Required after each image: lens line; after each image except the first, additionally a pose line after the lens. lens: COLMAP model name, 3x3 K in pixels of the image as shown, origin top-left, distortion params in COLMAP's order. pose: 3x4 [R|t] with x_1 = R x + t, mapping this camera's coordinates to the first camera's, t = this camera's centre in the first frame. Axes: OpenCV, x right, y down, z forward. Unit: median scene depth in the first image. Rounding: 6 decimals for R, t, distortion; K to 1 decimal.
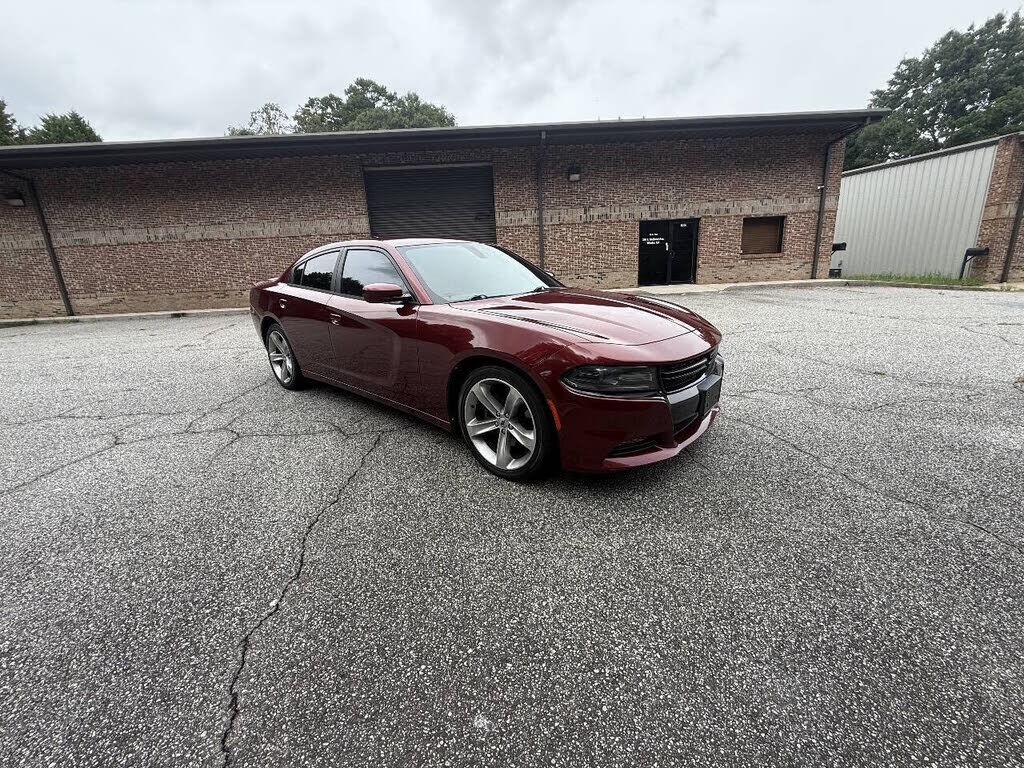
lens RADIAL K [[409.3, 0, 499.4], [0, 409.3, 387.5], [0, 0, 1]] dist [0.000988, -0.000129]
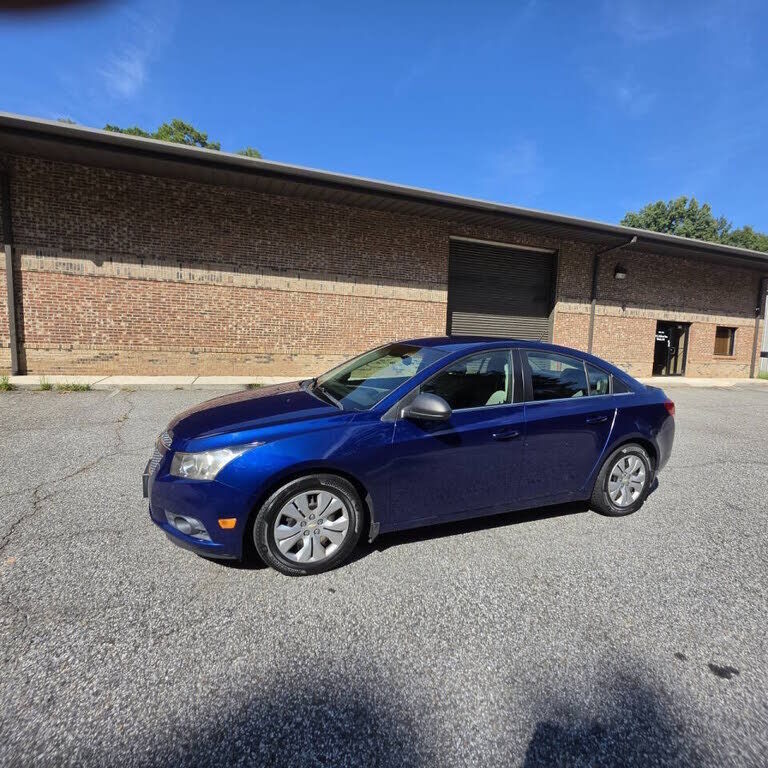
lens RADIAL K [[417.3, 0, 373.7], [0, 417.3, 384.6], [0, 0, 1]] dist [0.000089, -0.002943]
pose [[0.940164, 0.047001, 0.337464, -0.751803], [0.006570, 0.987755, -0.155876, -0.059080], [-0.340658, 0.148766, 0.928343, 0.229733]]
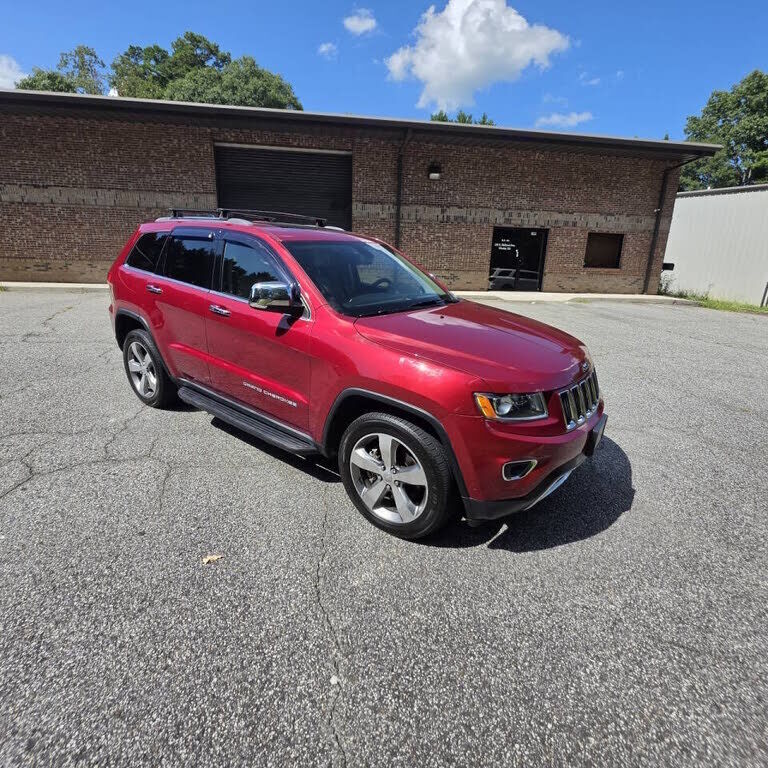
lens RADIAL K [[417.3, 0, 373.7], [0, 417.3, 384.6], [0, 0, 1]] dist [0.000089, -0.002943]
pose [[0.991205, 0.042345, 0.125381, -0.065099], [-0.045573, 0.998696, 0.022987, -0.023969], [-0.124245, -0.028499, 0.991842, -0.000500]]
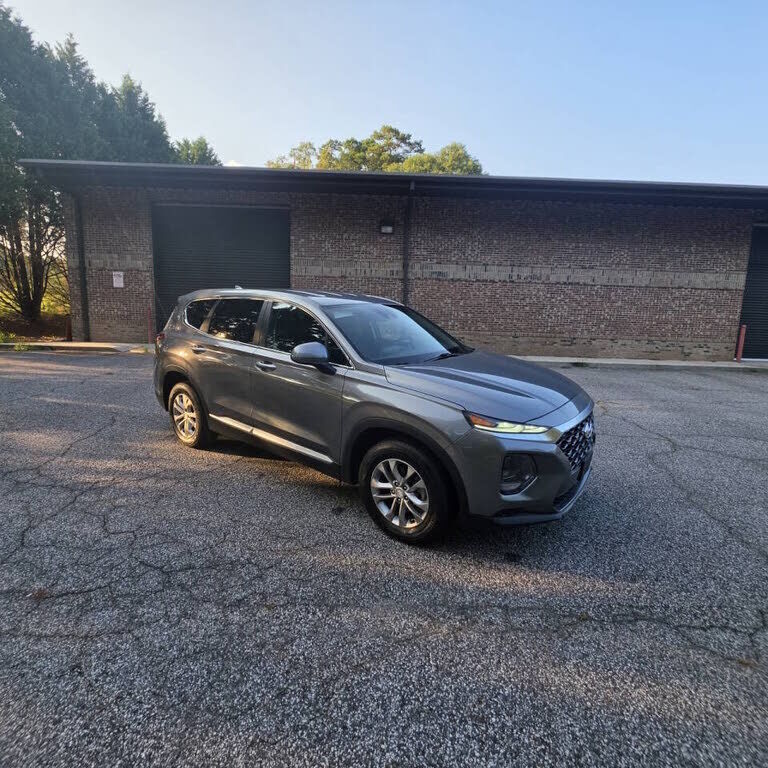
lens RADIAL K [[417.3, 0, 373.7], [0, 417.3, 384.6], [0, 0, 1]] dist [0.000089, -0.002943]
pose [[0.996856, 0.079237, -0.000327, -1.109625], [-0.078862, 0.991727, -0.101281, -0.004947], [-0.007701, 0.100988, 0.994858, 0.091763]]
